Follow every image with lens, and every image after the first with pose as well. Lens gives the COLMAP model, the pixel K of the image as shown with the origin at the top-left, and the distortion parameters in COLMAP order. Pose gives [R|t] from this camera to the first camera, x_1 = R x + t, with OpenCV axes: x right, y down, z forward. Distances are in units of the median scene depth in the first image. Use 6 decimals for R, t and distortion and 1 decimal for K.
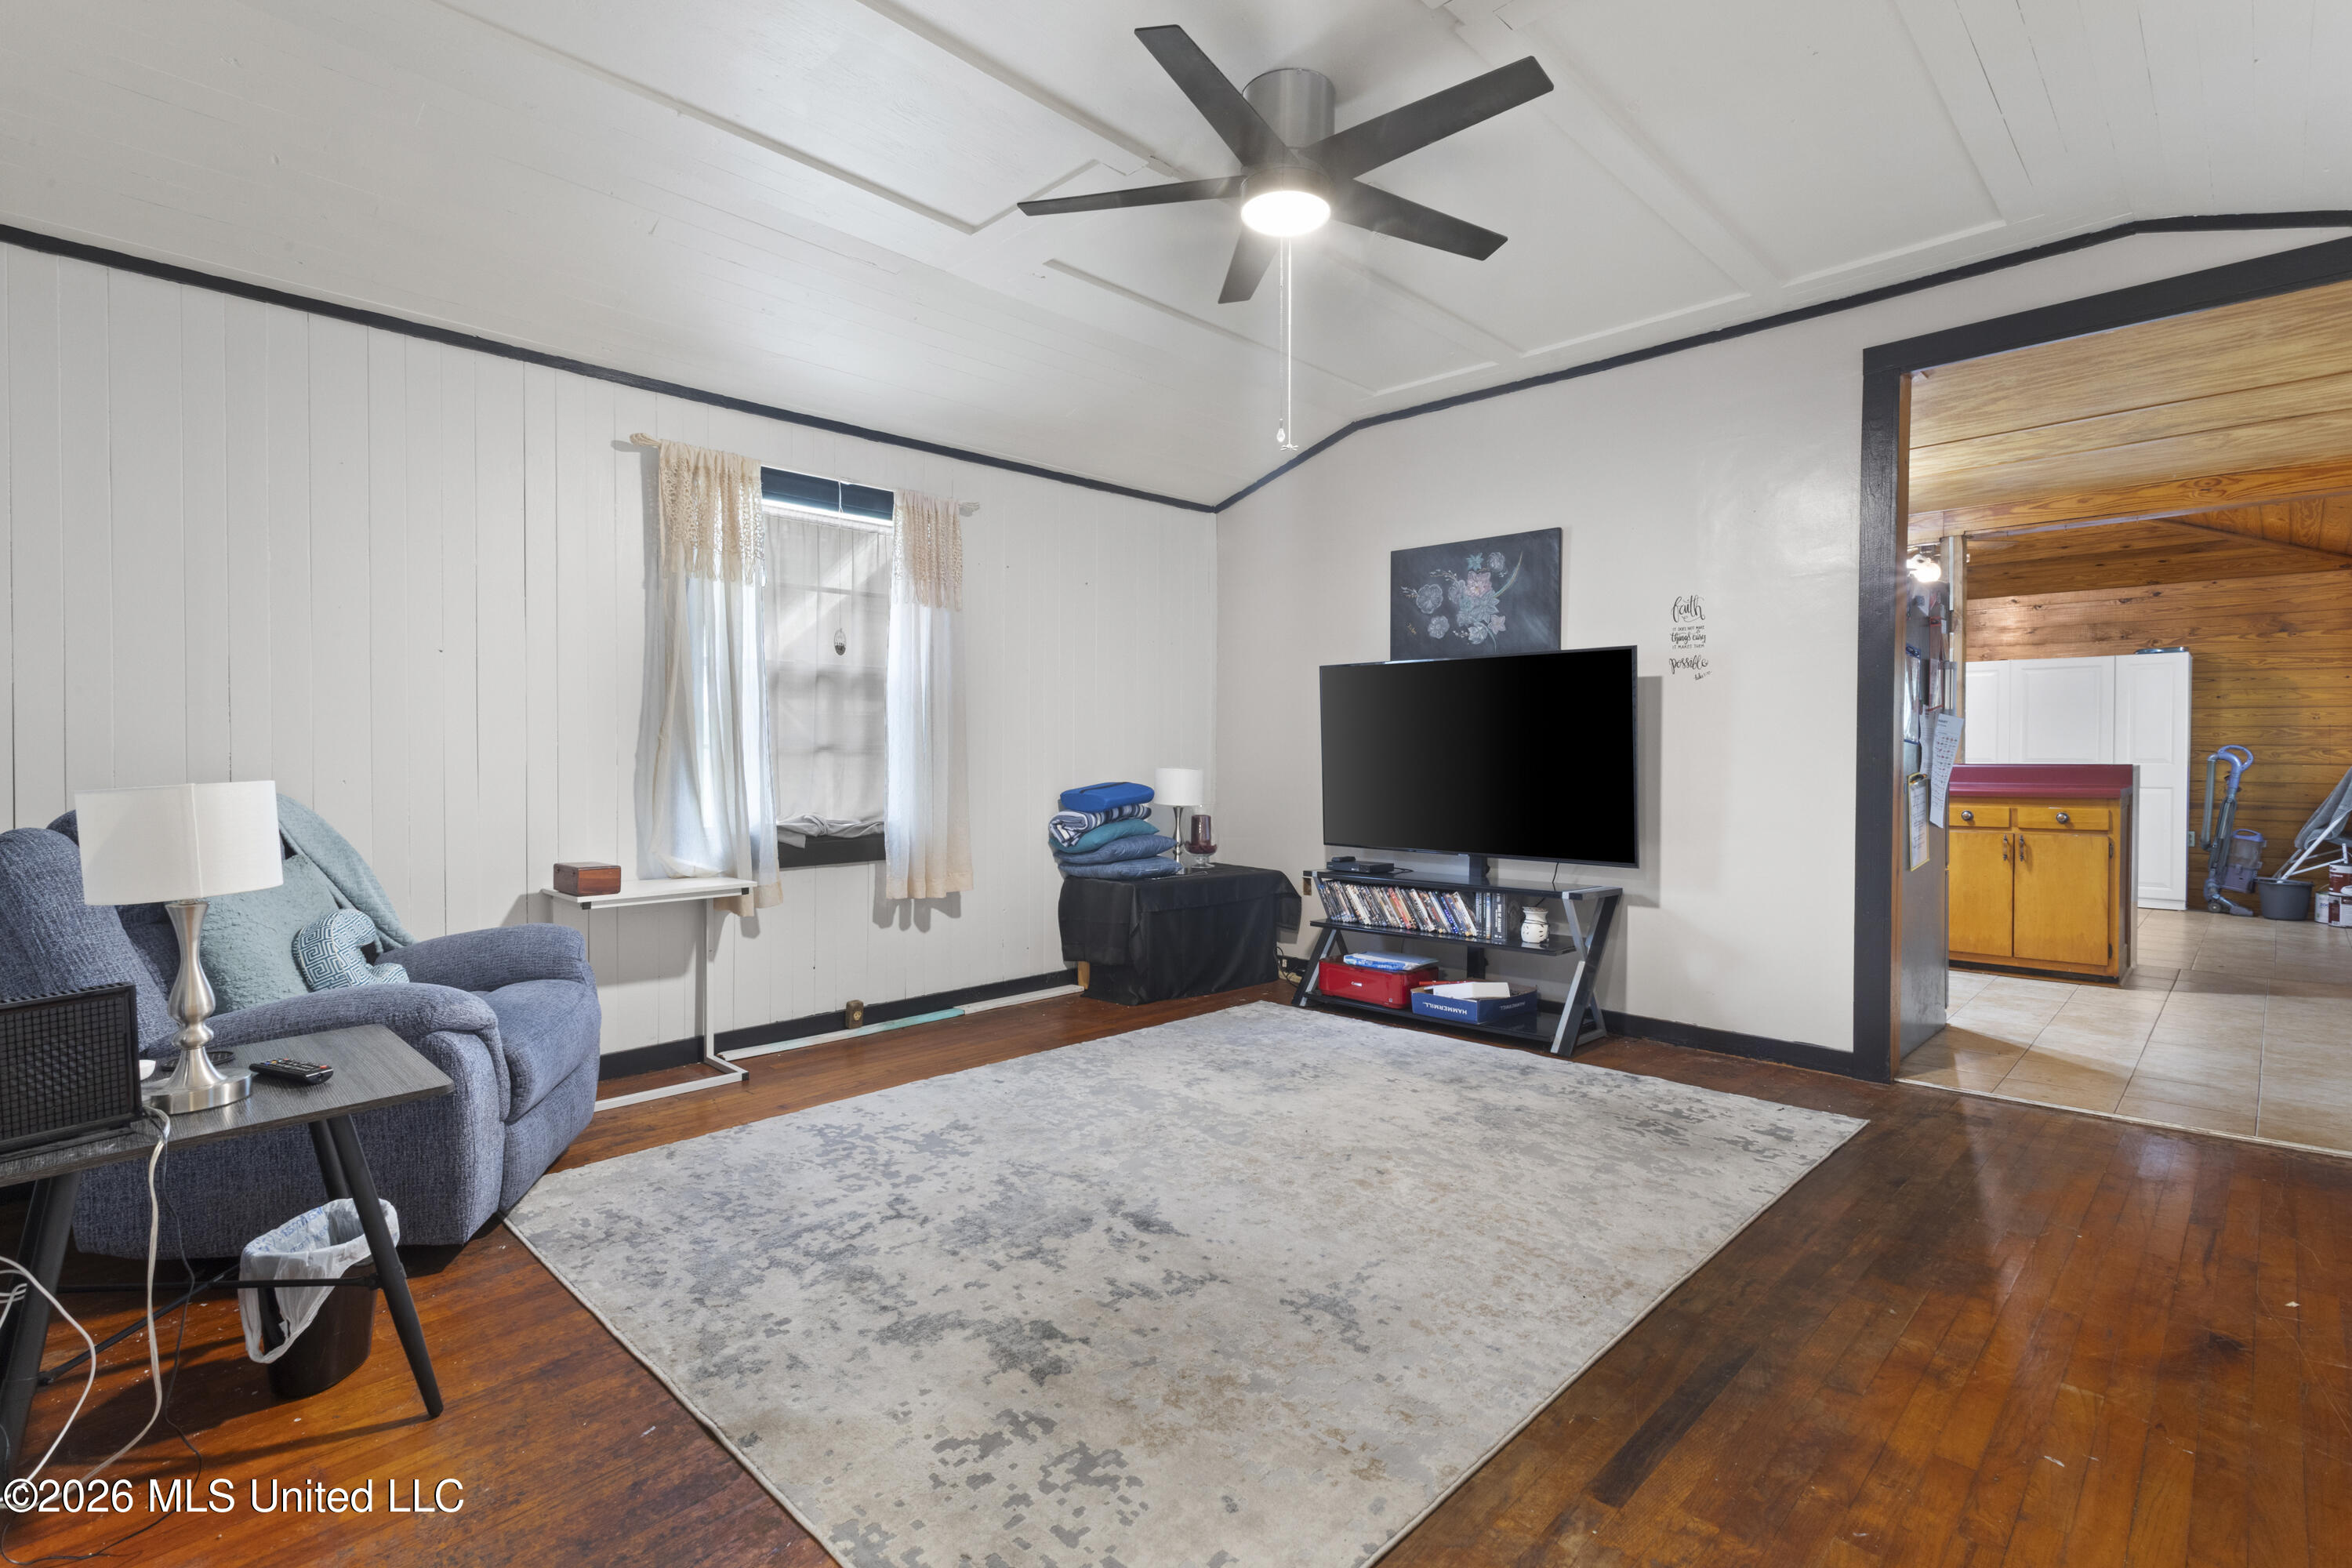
lens RADIAL K [[1115.1, 0, 1181.1], [0, 1115.1, 758.3], [0, 0, 1]] dist [0.005564, 0.002146]
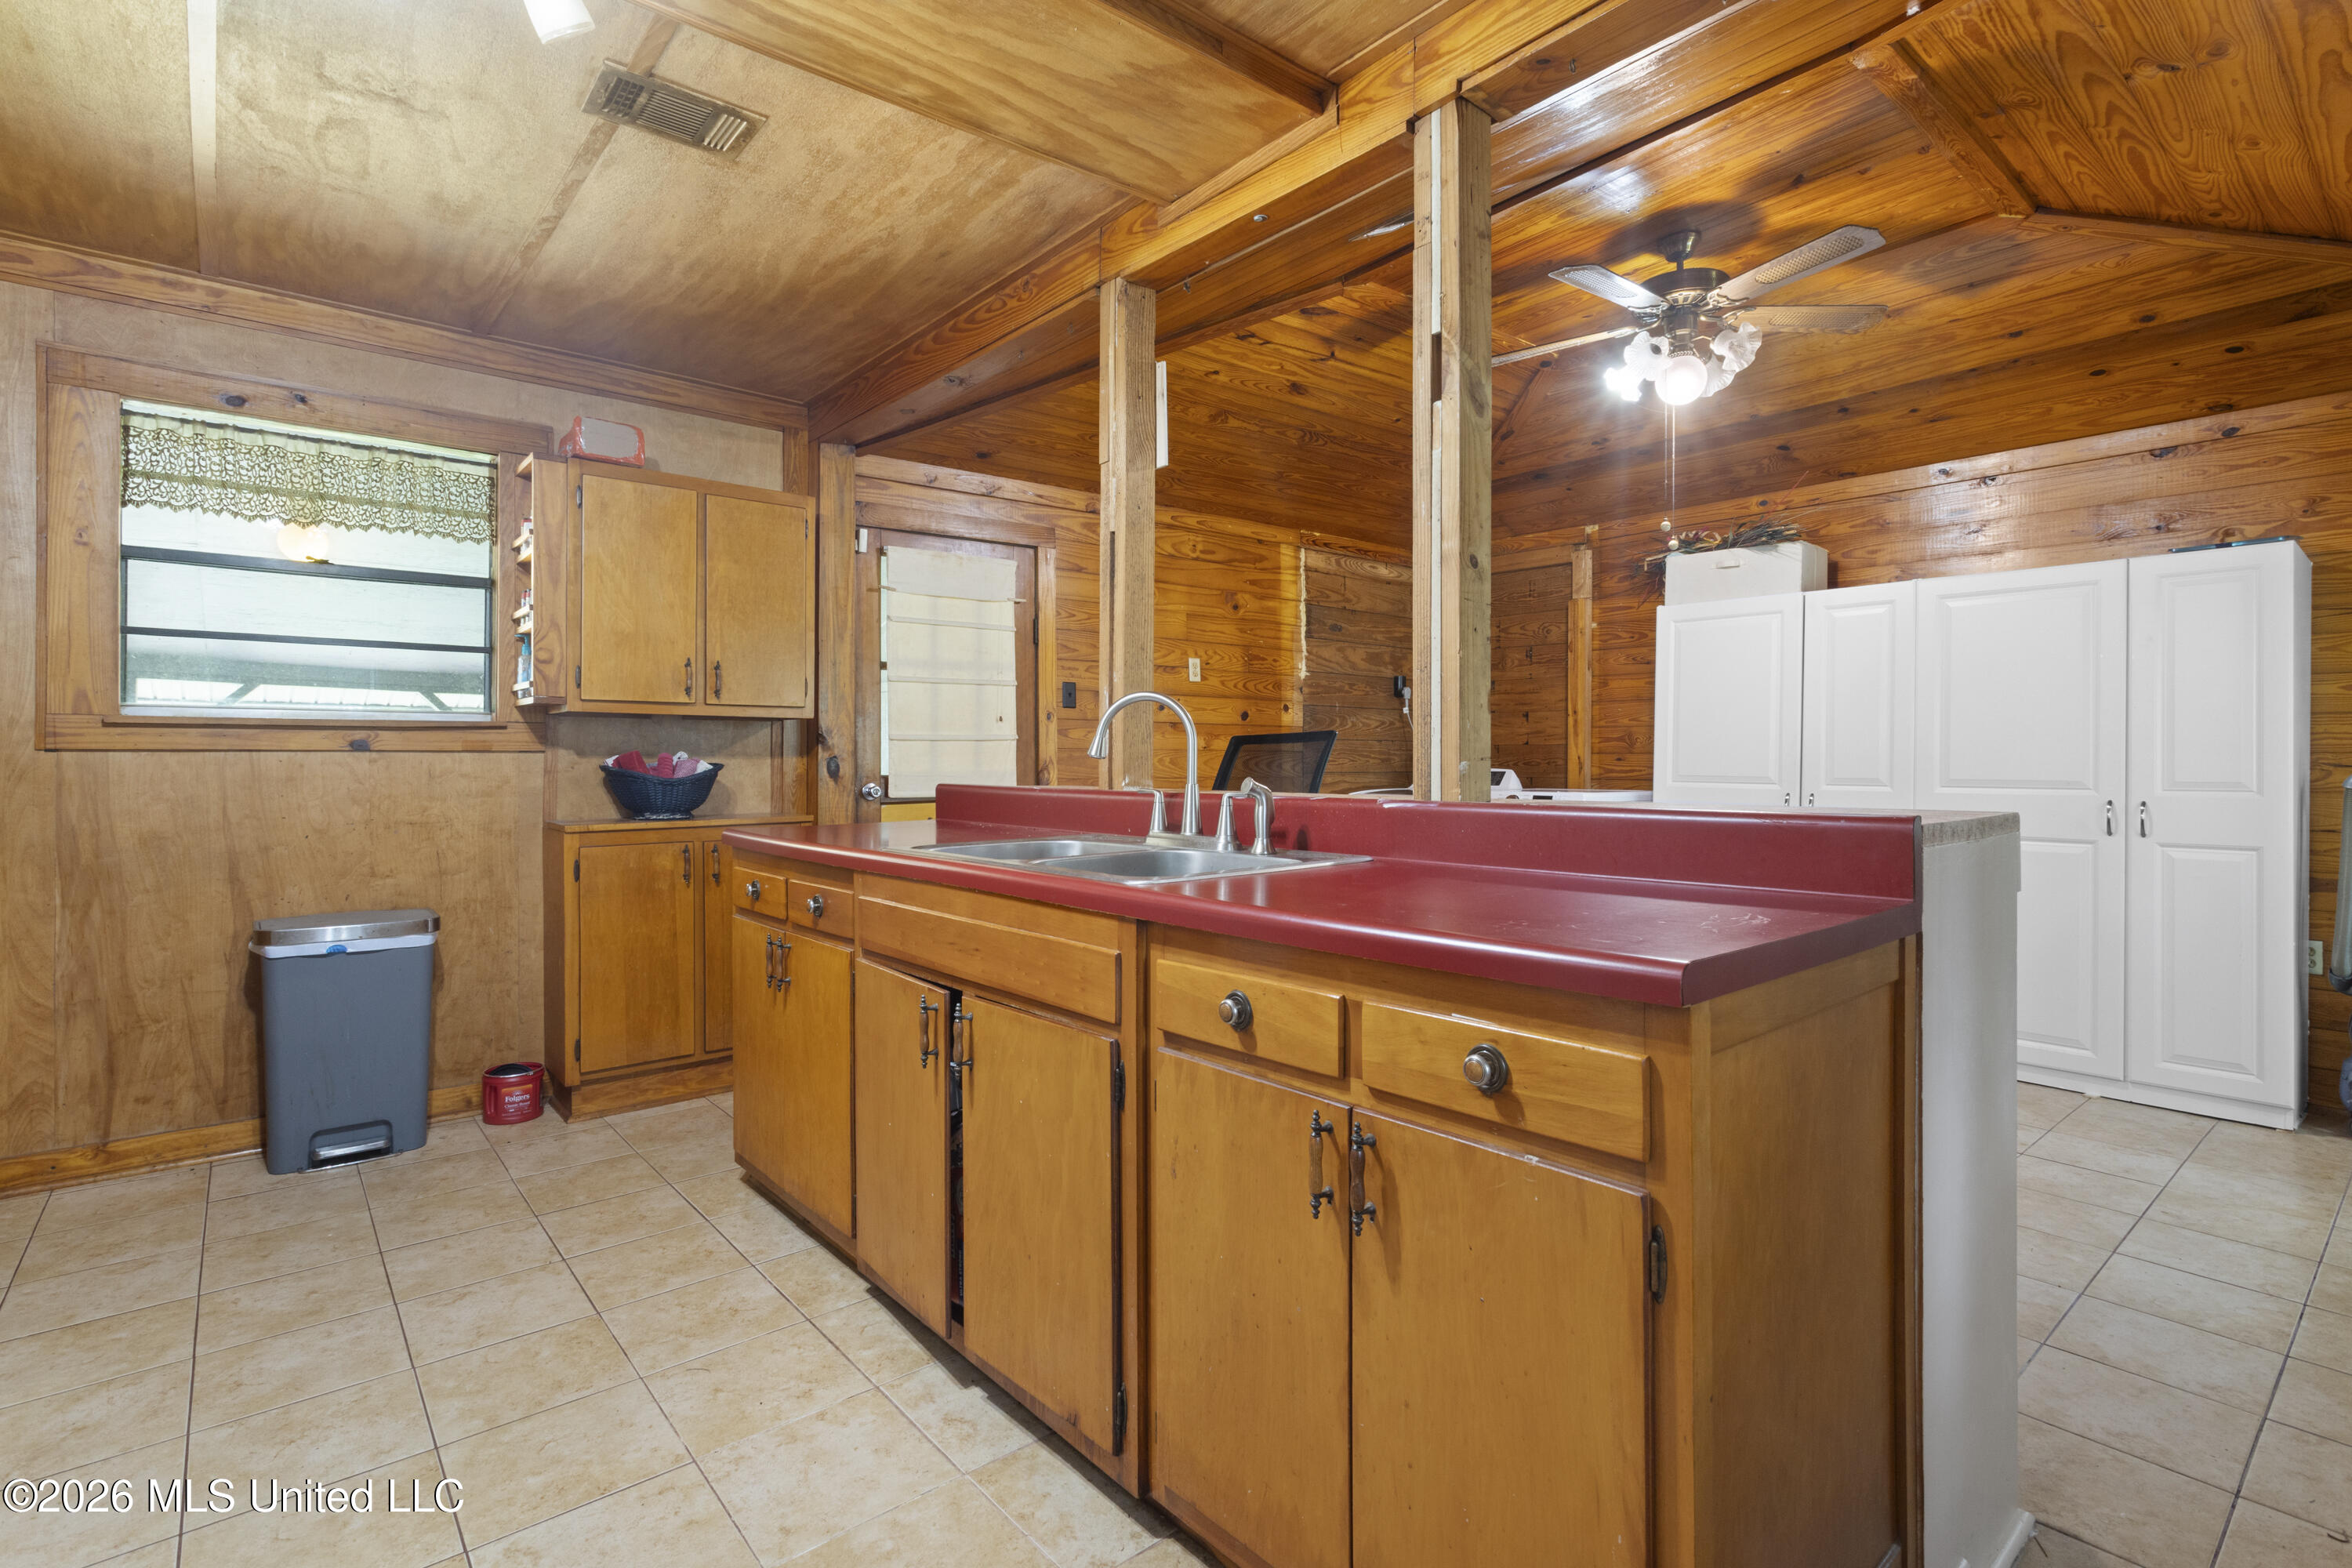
lens RADIAL K [[1115.1, 0, 1167.8], [0, 1115.1, 768.3], [0, 0, 1]] dist [0.005564, 0.002146]
pose [[0.995285, -0.005621, -0.096834, 0.486333], [0.004407, 0.999909, -0.012746, -0.001247], [0.096896, 0.012260, 0.995219, 0.505004]]
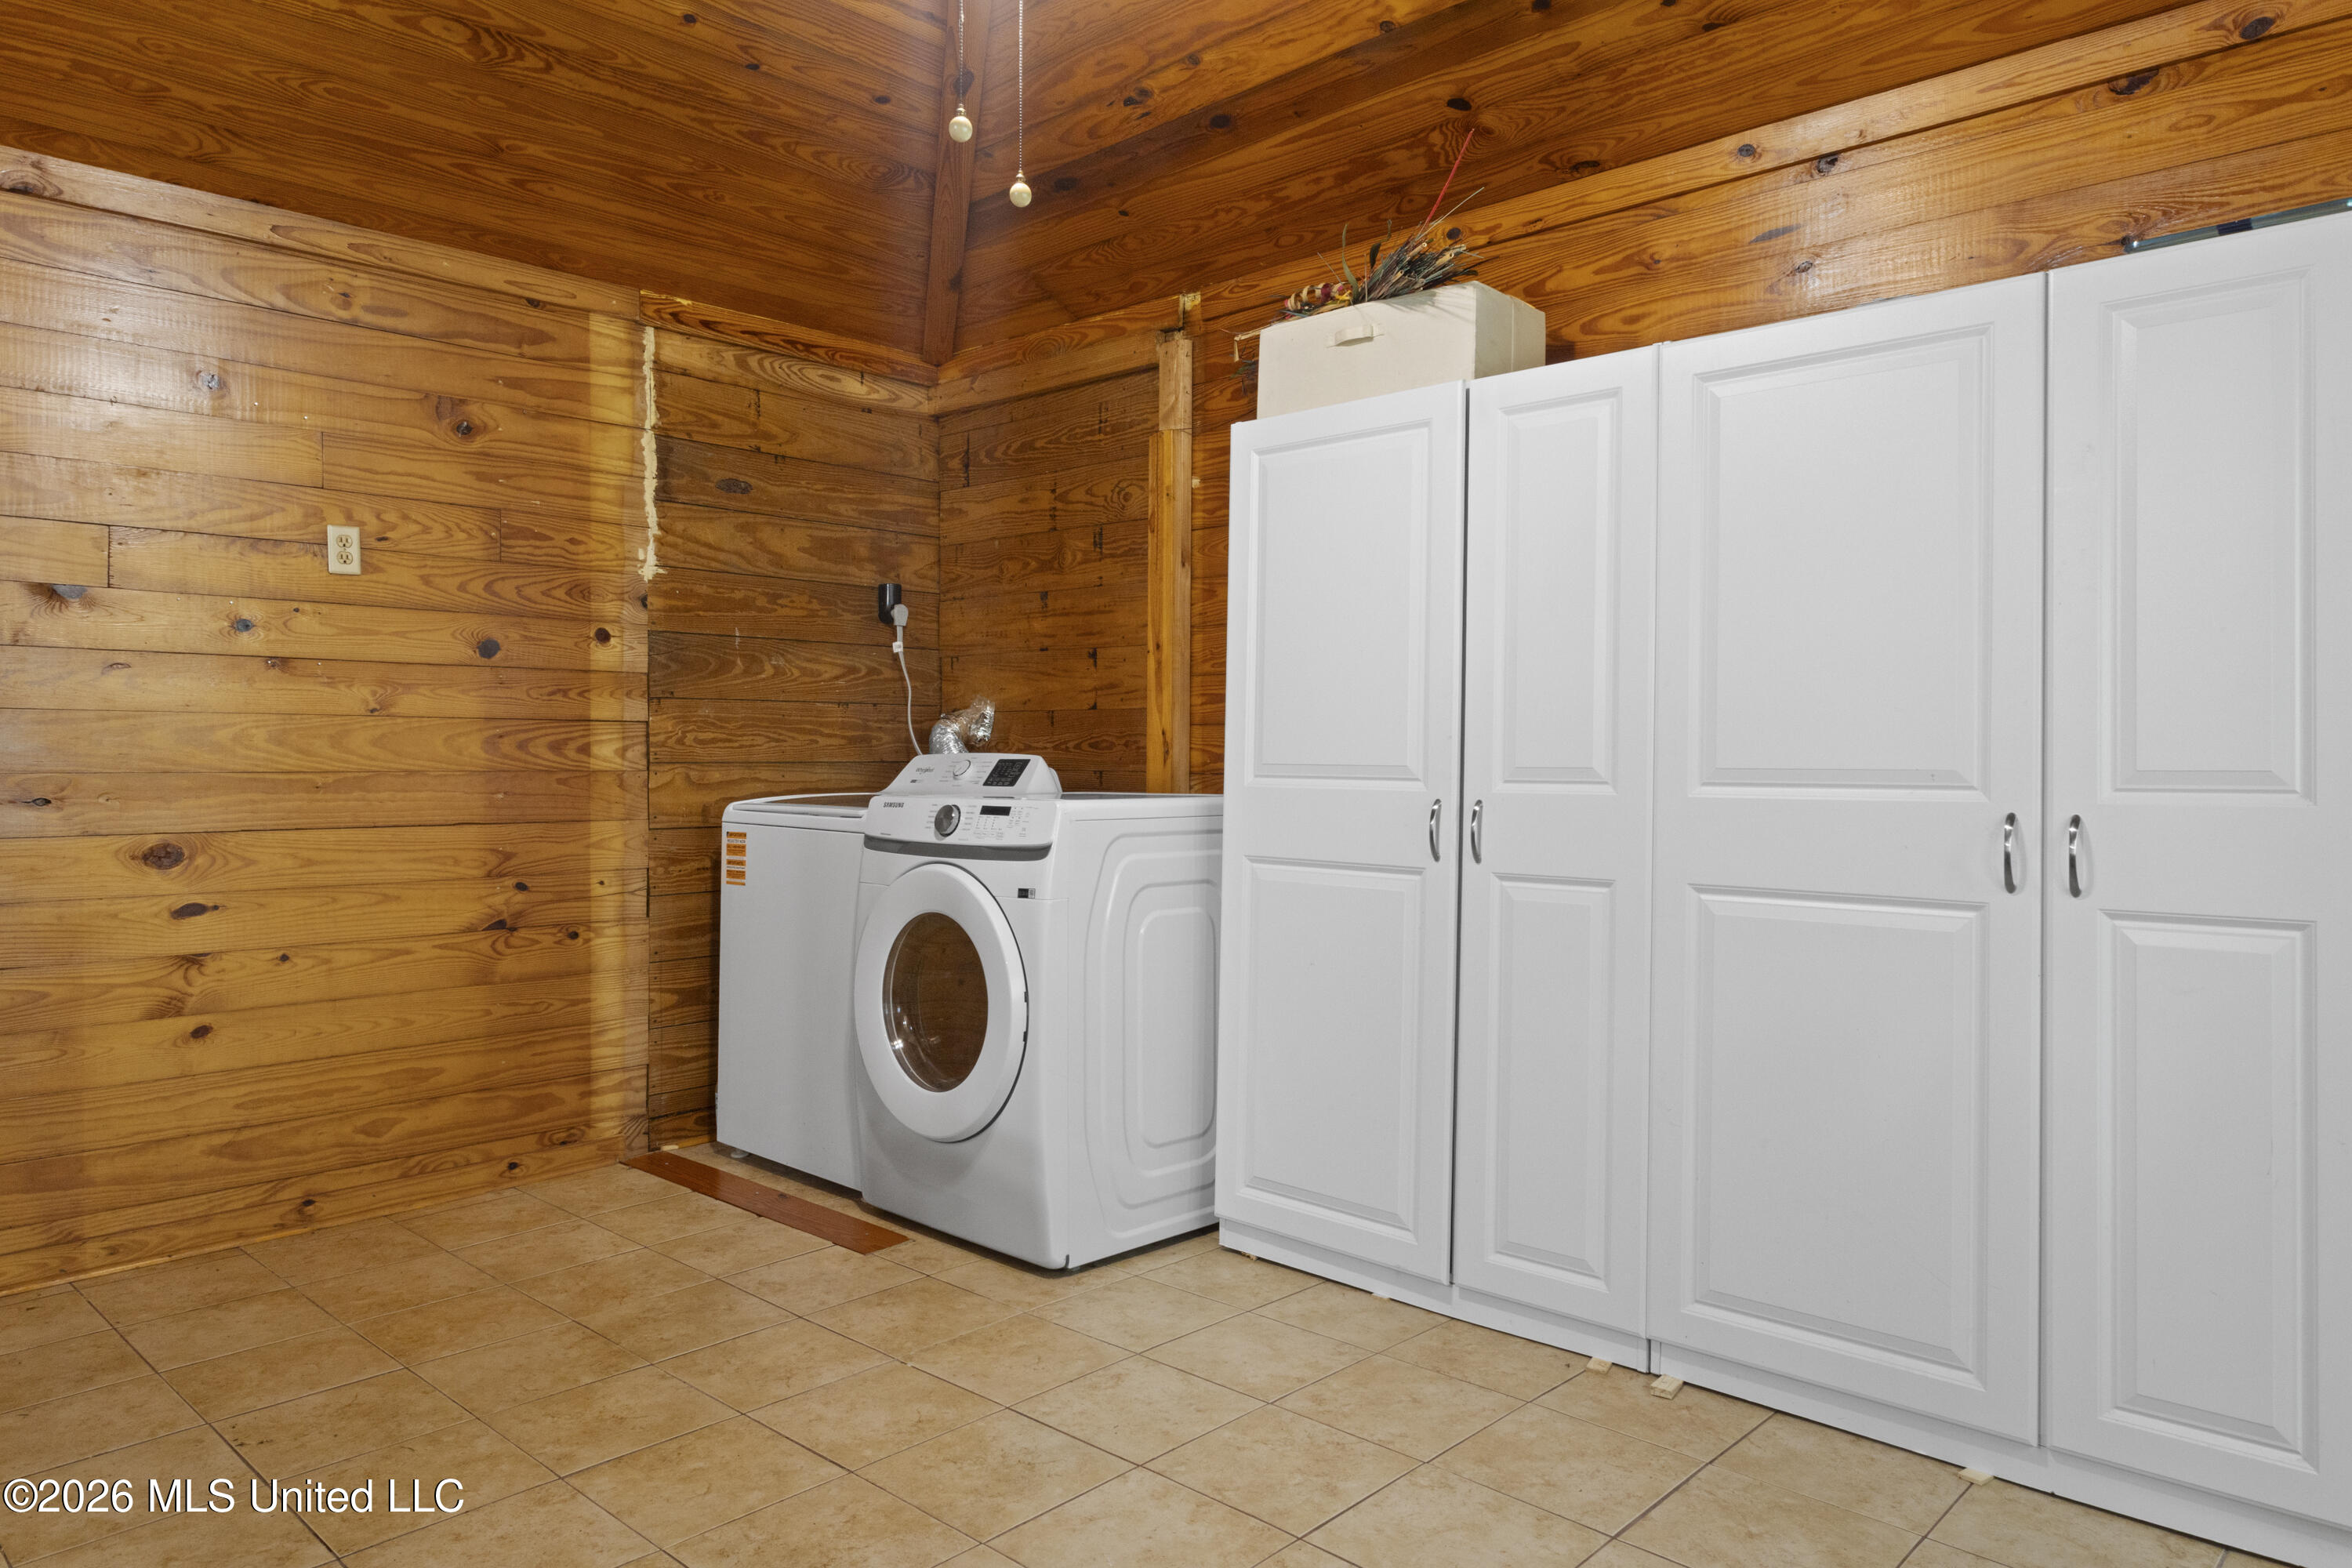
lens RADIAL K [[1510.4, 0, 1175.7], [0, 1510.4, 762.0], [0, 0, 1]] dist [0.001354, 0.001172]
pose [[0.999880, -0.007752, 0.013404, 0.671635], [0.007948, 0.999862, -0.014585, 0.001135], [-0.013289, 0.014689, 0.999804, 0.727758]]
